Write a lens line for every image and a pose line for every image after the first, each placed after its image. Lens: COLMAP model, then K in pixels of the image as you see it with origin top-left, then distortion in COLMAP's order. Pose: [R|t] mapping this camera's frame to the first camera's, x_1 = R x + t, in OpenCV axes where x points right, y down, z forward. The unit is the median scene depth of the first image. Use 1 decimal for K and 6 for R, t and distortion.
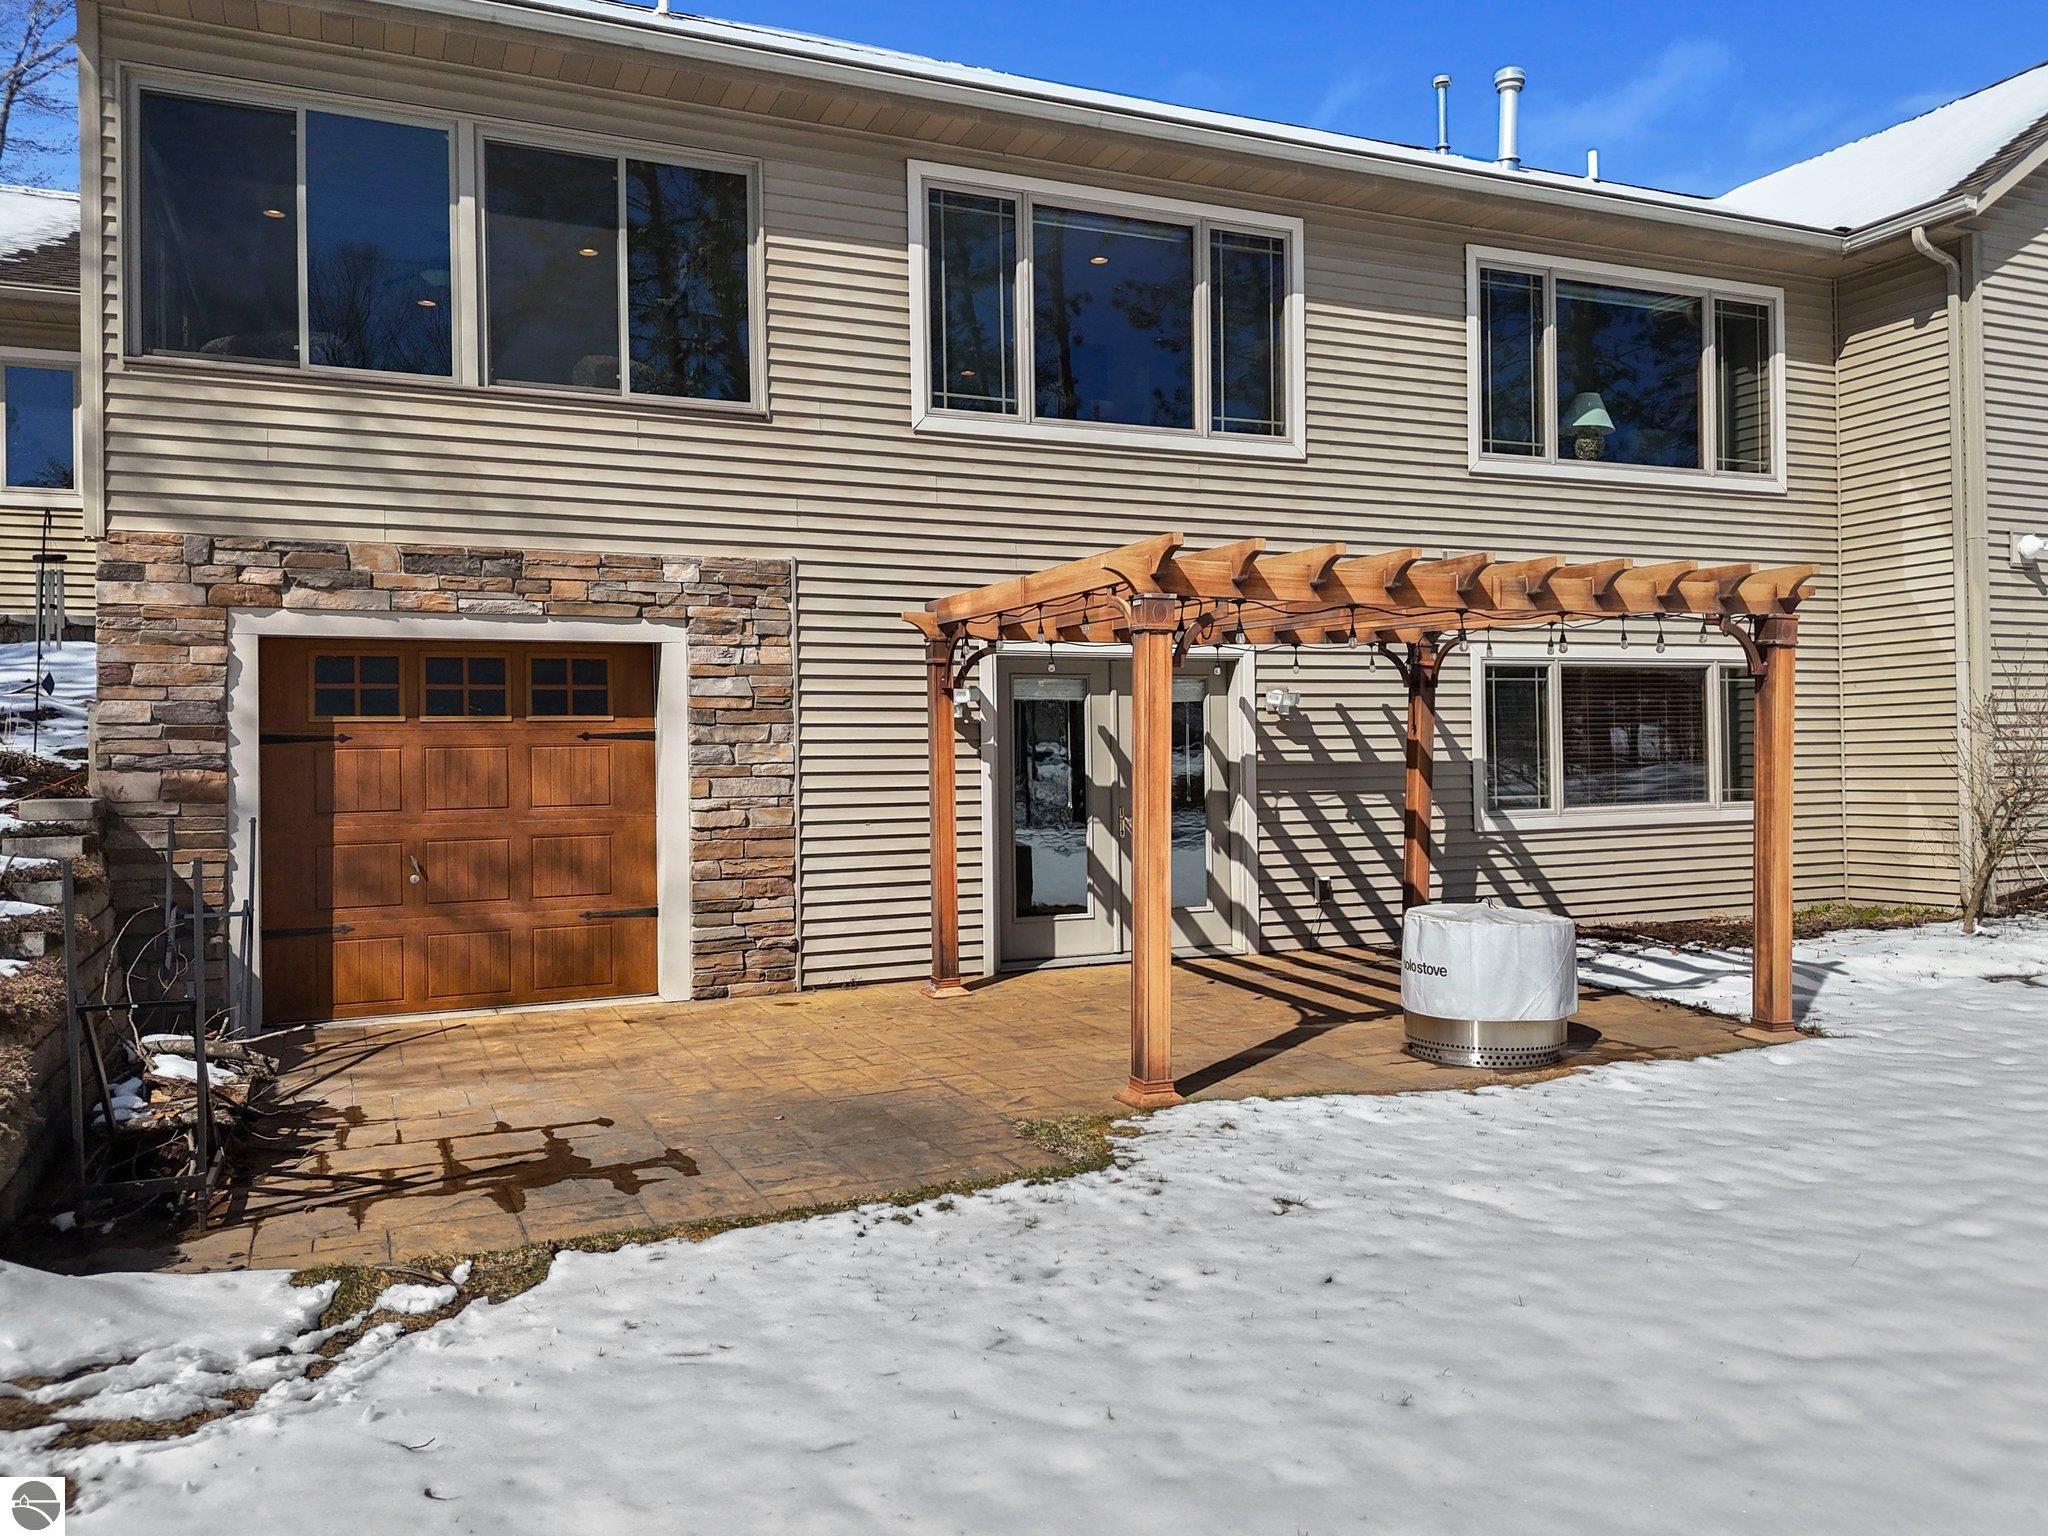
lens RADIAL K [[1548.9, 0, 998.3], [0, 1548.9, 766.7], [0, 0, 1]] dist [0.058033, -0.071335]
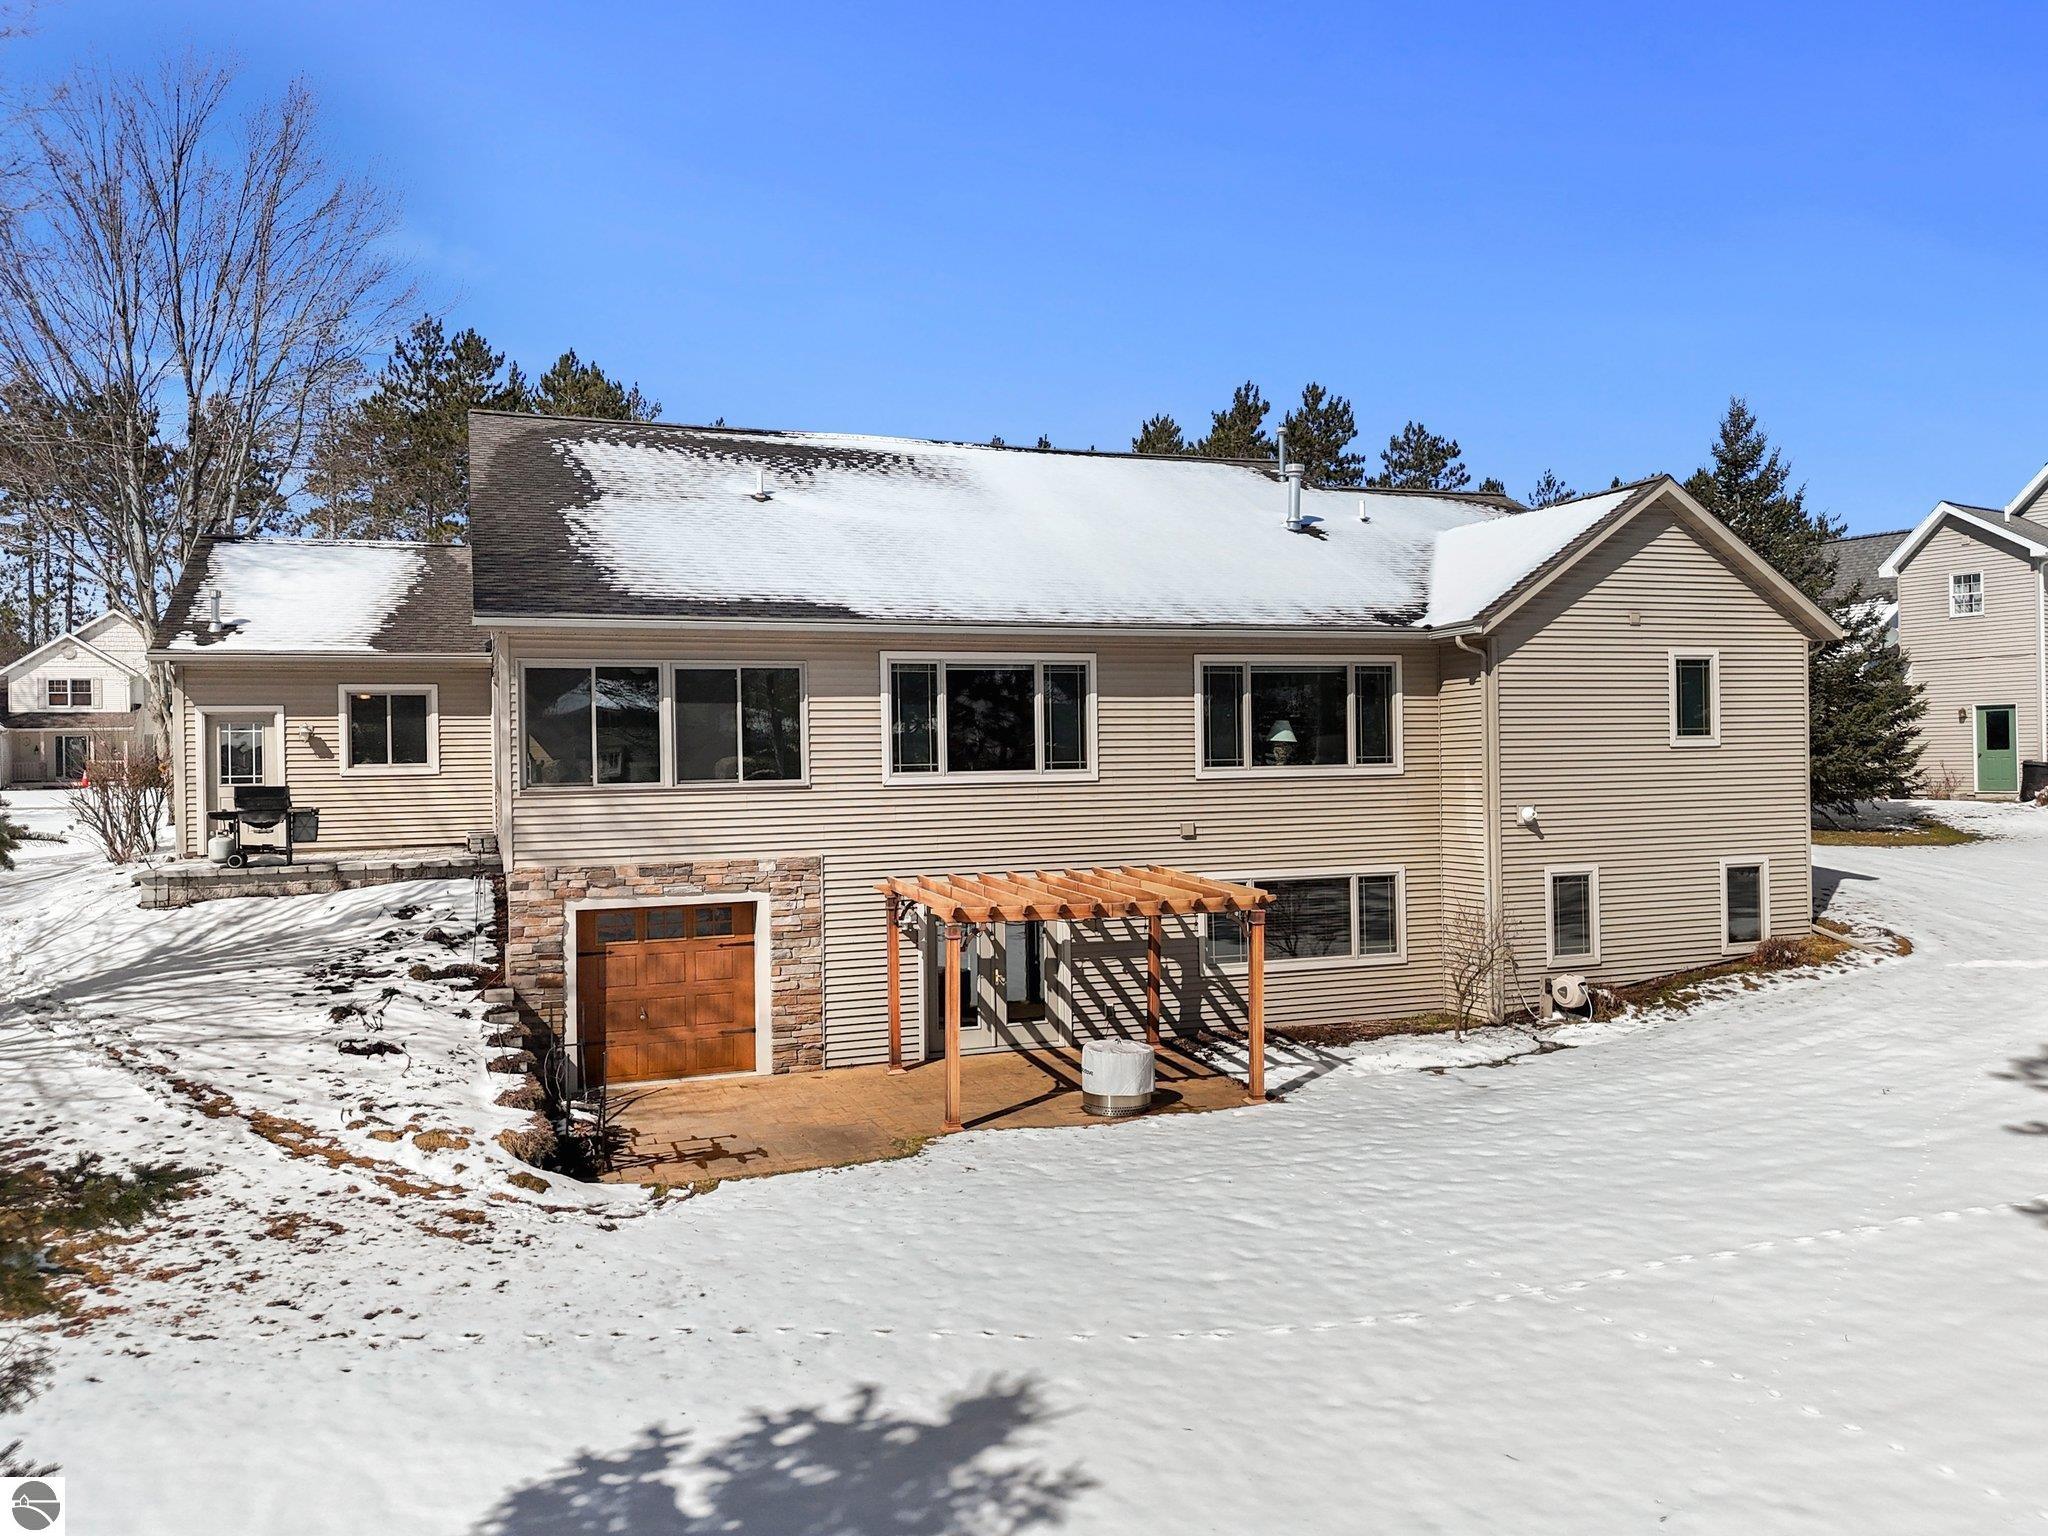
lens RADIAL K [[1613.5, 0, 1012.1], [0, 1613.5, 759.6], [0, 0, 1]] dist [0.075854, -0.005658]
pose [[0.997910, -0.001087, -0.064604, 0.259837], [0.001579, 0.999970, 0.007568, -0.282252], [0.064594, -0.007655, 0.997882, -1.120259]]
